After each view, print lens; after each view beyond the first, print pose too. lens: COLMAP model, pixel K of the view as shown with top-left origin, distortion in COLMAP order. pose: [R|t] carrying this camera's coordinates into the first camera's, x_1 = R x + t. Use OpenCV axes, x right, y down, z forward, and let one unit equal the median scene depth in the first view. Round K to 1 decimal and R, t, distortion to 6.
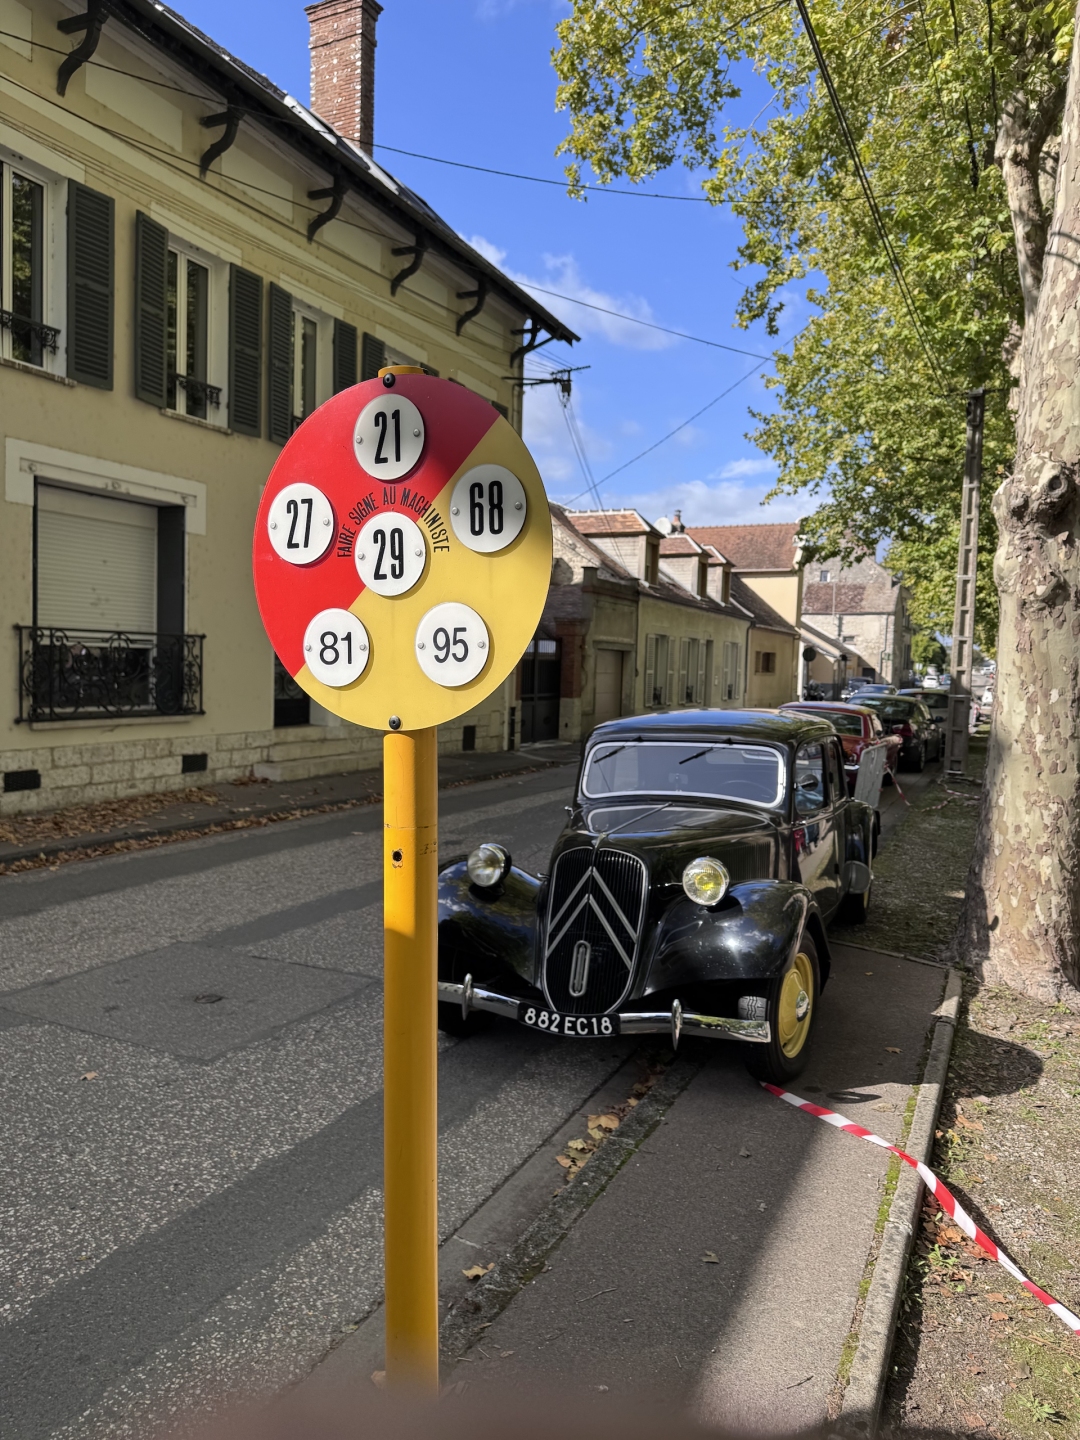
lens RADIAL K [[999.5, 0, 540.0], [0, 999.5, 720.0], [0, 0, 1]] dist [0.109911, -0.164135]
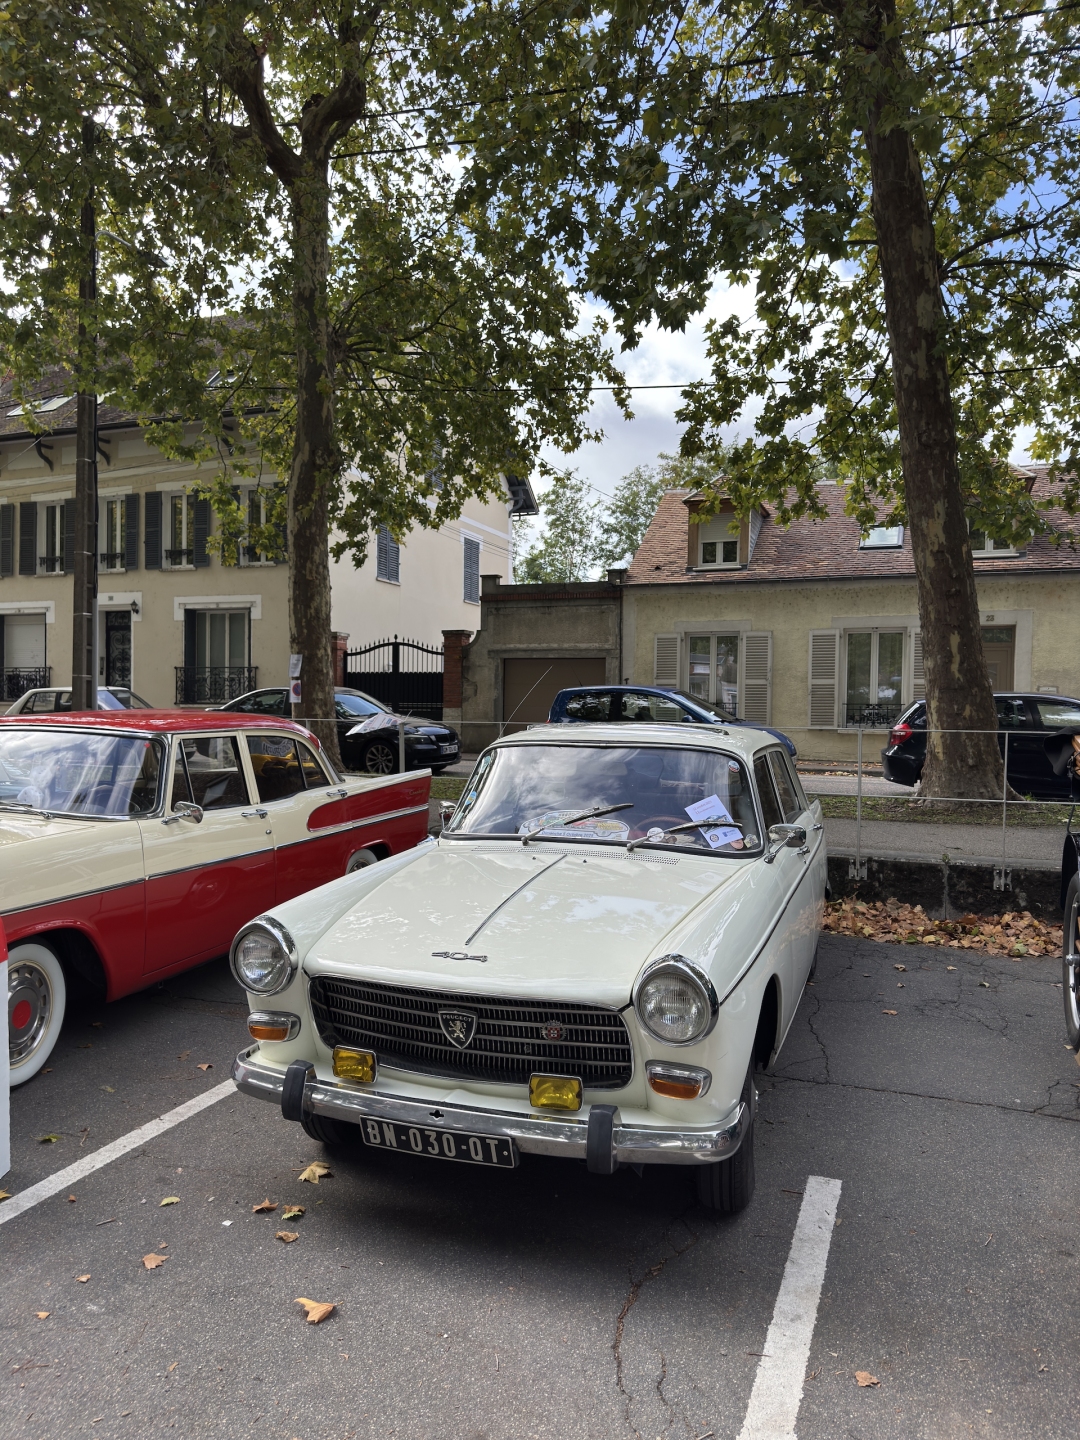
lens RADIAL K [[991.5, 0, 537.8], [0, 991.5, 736.9], [0, 0, 1]] dist [0.108261, -0.158926]
pose [[0.072654, 0.008317, -0.997323, 1.992895], [-0.062225, 0.998055, 0.003790, -0.003023], [0.995414, 0.061783, 0.073031, 1.910099]]
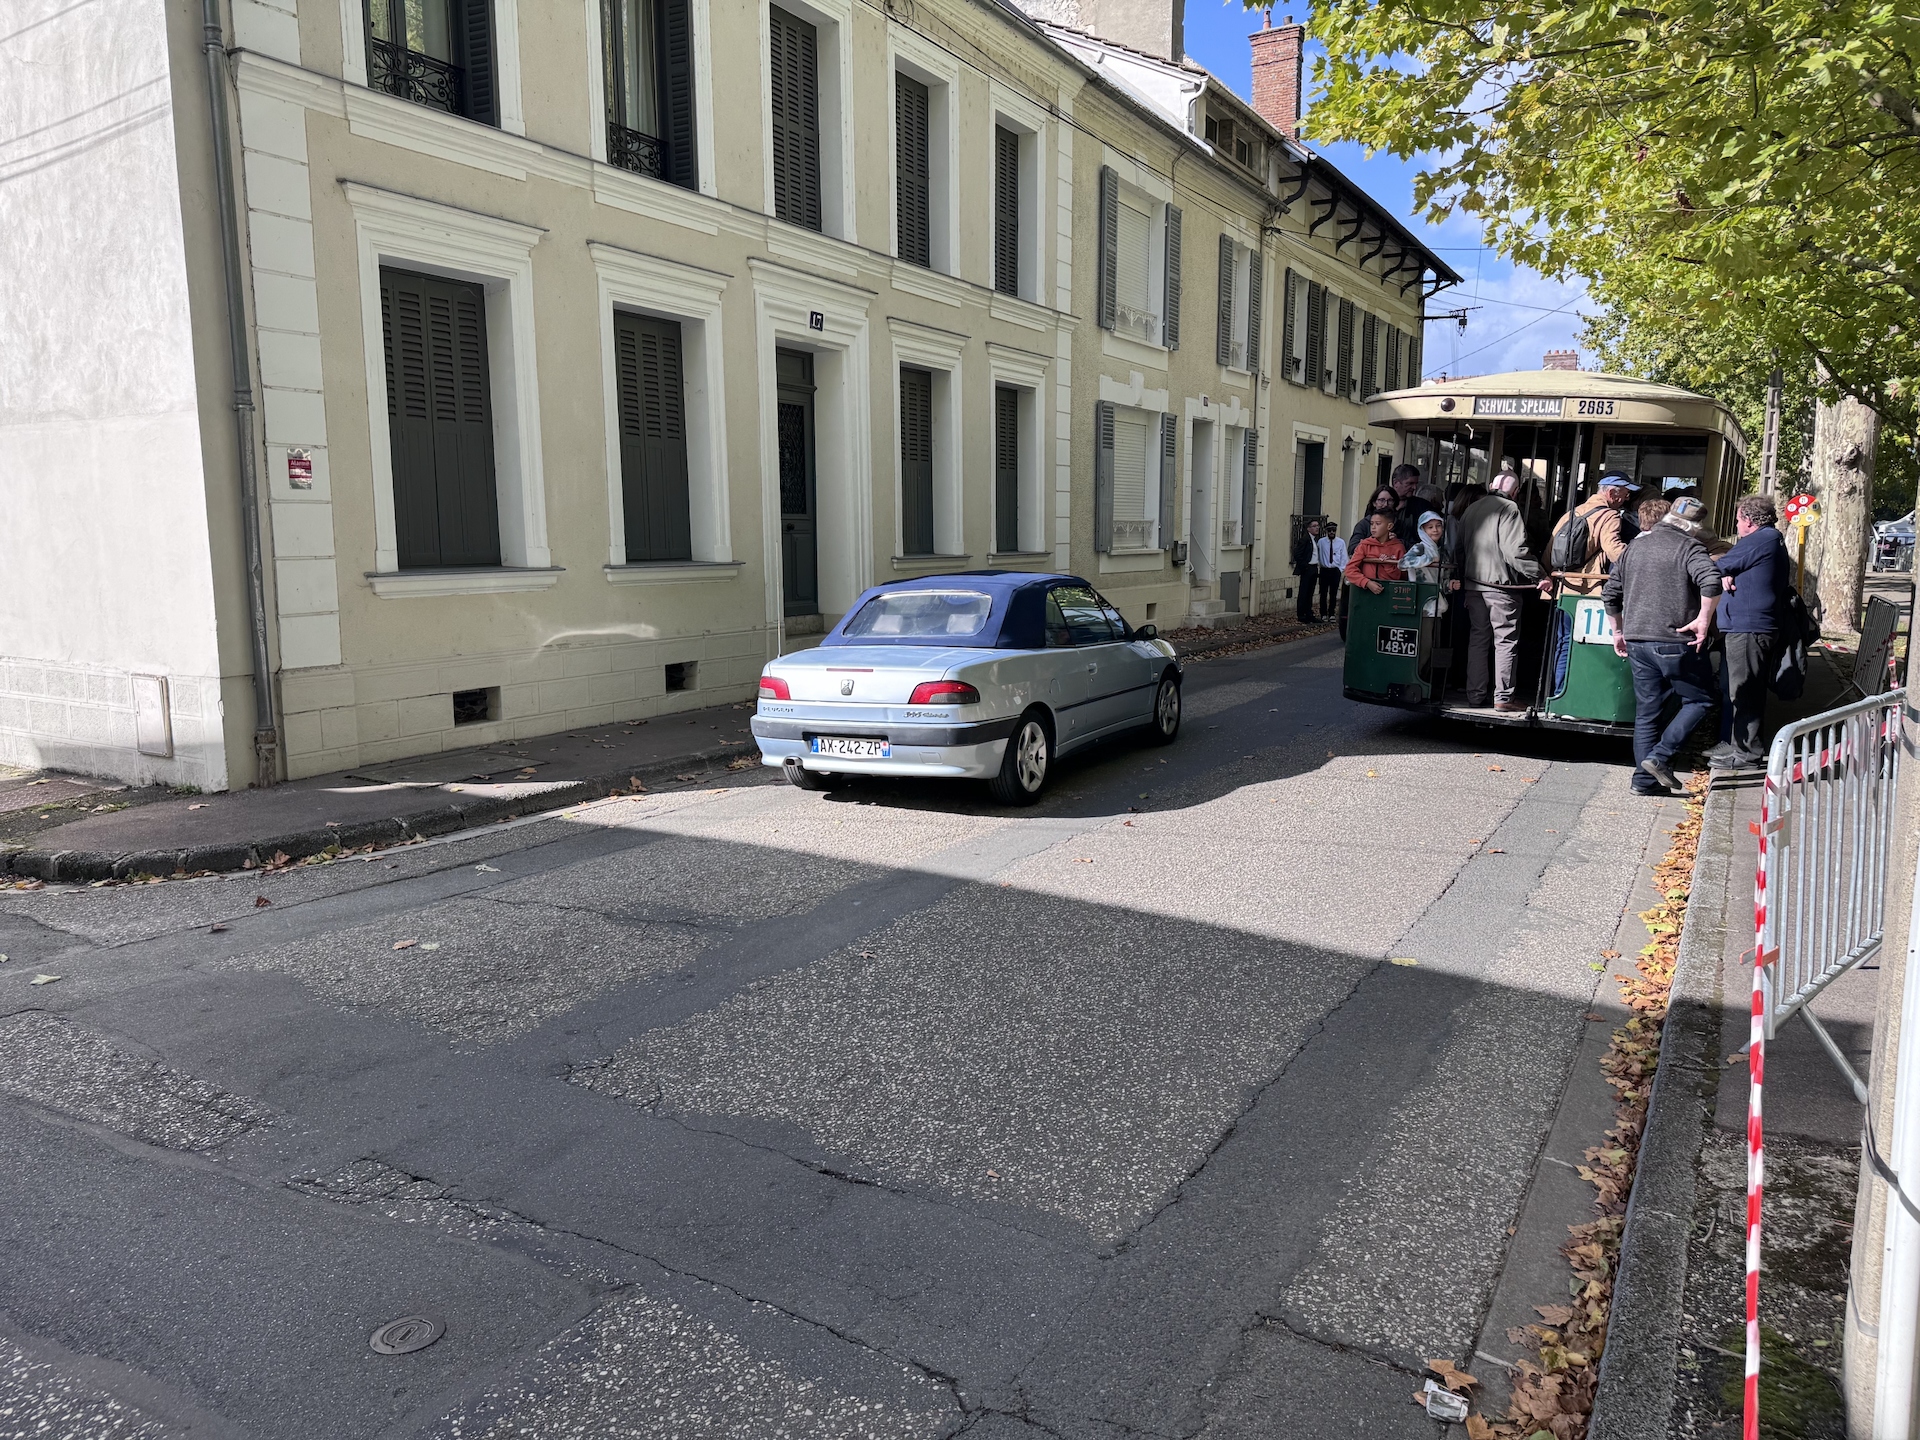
lens RADIAL K [[1349.7, 0, 960.0], [0, 1349.7, 720.0], [0, 0, 1]] dist [0.061636, -0.080011]
pose [[0.995836, -0.025753, -0.087449, -0.763643], [0.032223, 0.996782, 0.073402, 0.074245], [0.085278, -0.075915, 0.993461, -1.405132]]
